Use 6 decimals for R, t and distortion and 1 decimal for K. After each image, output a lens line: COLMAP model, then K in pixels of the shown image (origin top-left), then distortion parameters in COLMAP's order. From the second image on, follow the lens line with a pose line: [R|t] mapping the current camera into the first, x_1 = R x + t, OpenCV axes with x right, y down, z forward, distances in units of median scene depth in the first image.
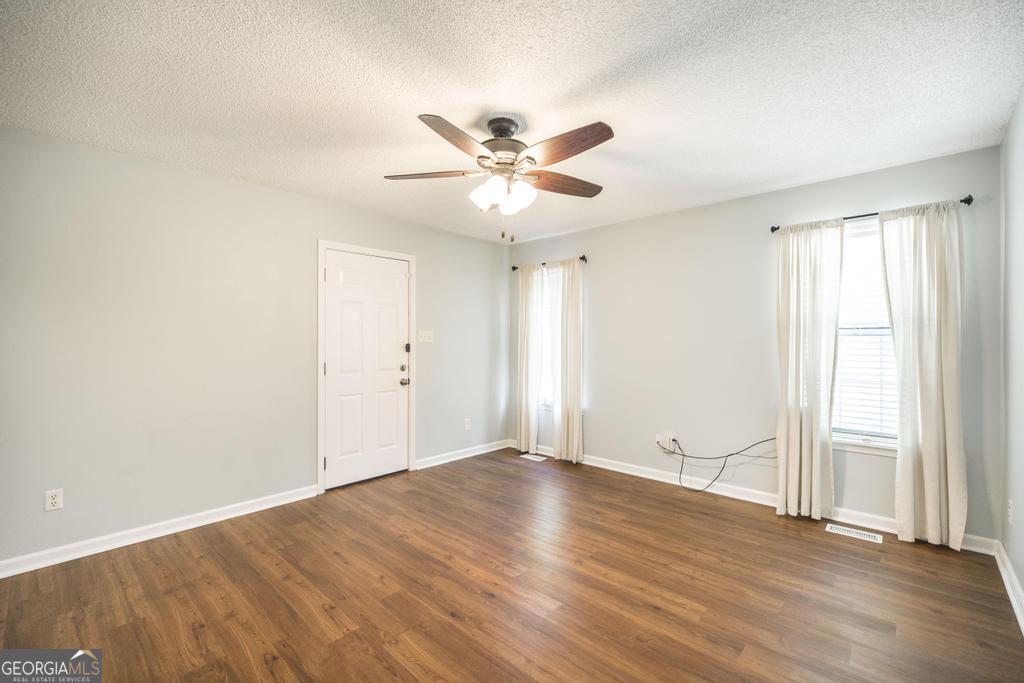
lens RADIAL K [[440.9, 0, 512.0], [0, 440.9, 341.5], [0, 0, 1]] dist [0.019053, -0.000021]
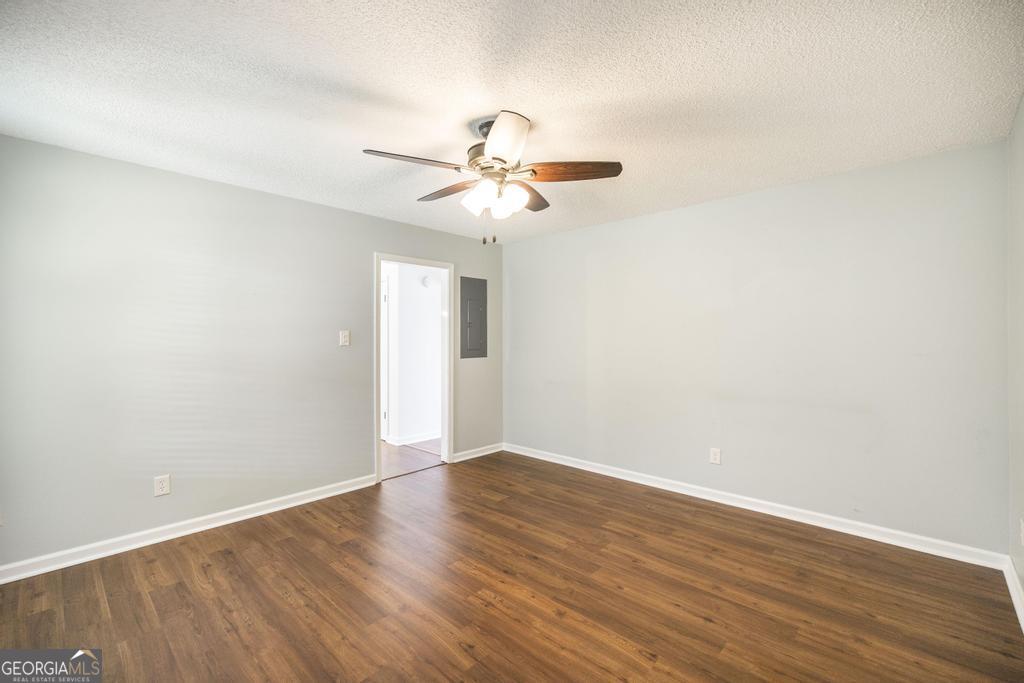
lens RADIAL K [[440.9, 0, 512.0], [0, 440.9, 341.5], [0, 0, 1]] dist [0.019053, -0.000021]
pose [[-0.999954, 0.003152, 0.009038, -0.066940], [0.003231, 0.999956, 0.008767, -0.018946], [-0.009010, 0.008795, -0.999921, 1.961290]]
